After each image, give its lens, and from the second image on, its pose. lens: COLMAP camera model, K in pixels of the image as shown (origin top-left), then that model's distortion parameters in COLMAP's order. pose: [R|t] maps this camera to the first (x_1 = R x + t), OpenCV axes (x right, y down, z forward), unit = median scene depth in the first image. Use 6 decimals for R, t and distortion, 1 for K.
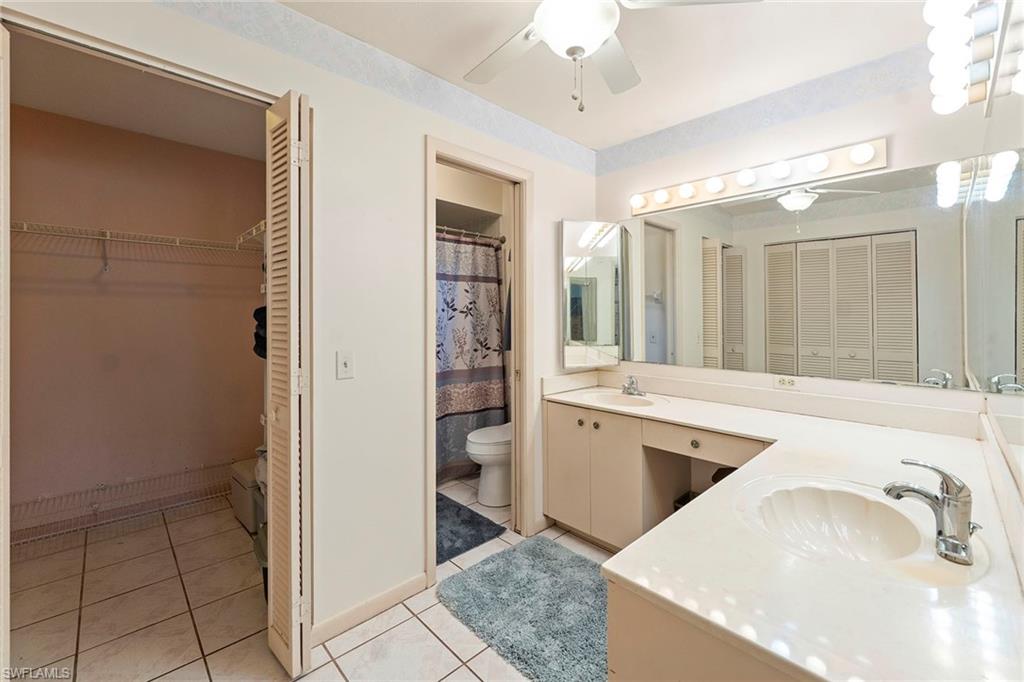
lens RADIAL K [[419.2, 0, 514.2], [0, 419.2, 317.0], [0, 0, 1]] dist [0.000917, -0.000317]
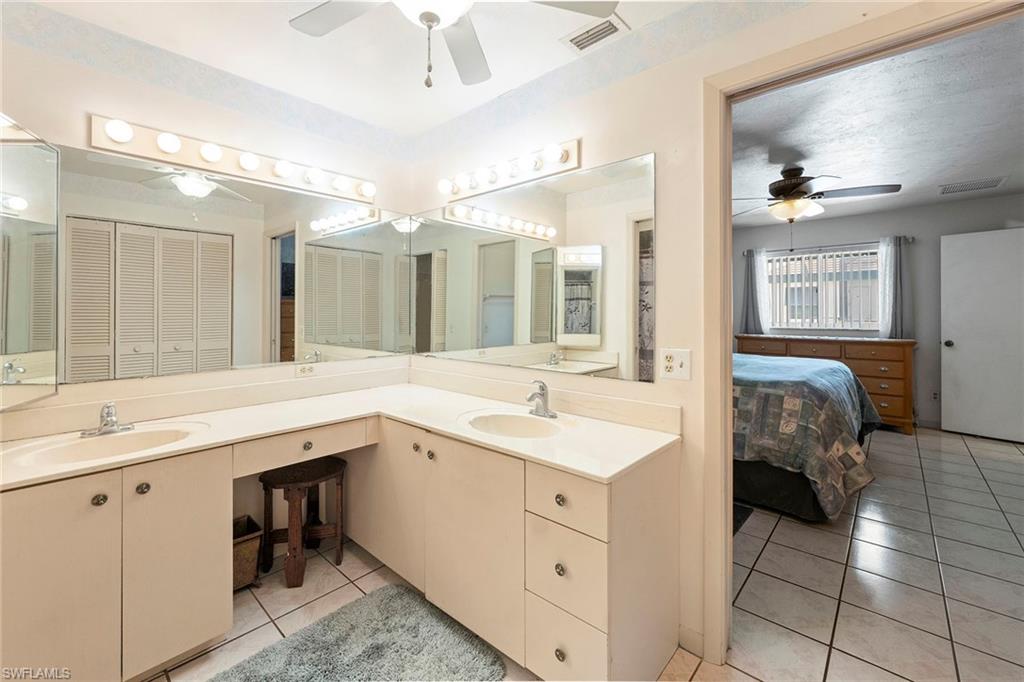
lens RADIAL K [[424.0, 0, 513.4], [0, 424.0, 309.0], [0, 0, 1]] dist [-0.009310, -0.000289]
pose [[-0.065162, 0.001388, 0.997874, -0.319718], [0.001308, 0.999998, -0.001305, 0.000042], [-0.997874, 0.001220, -0.065163, 0.358639]]
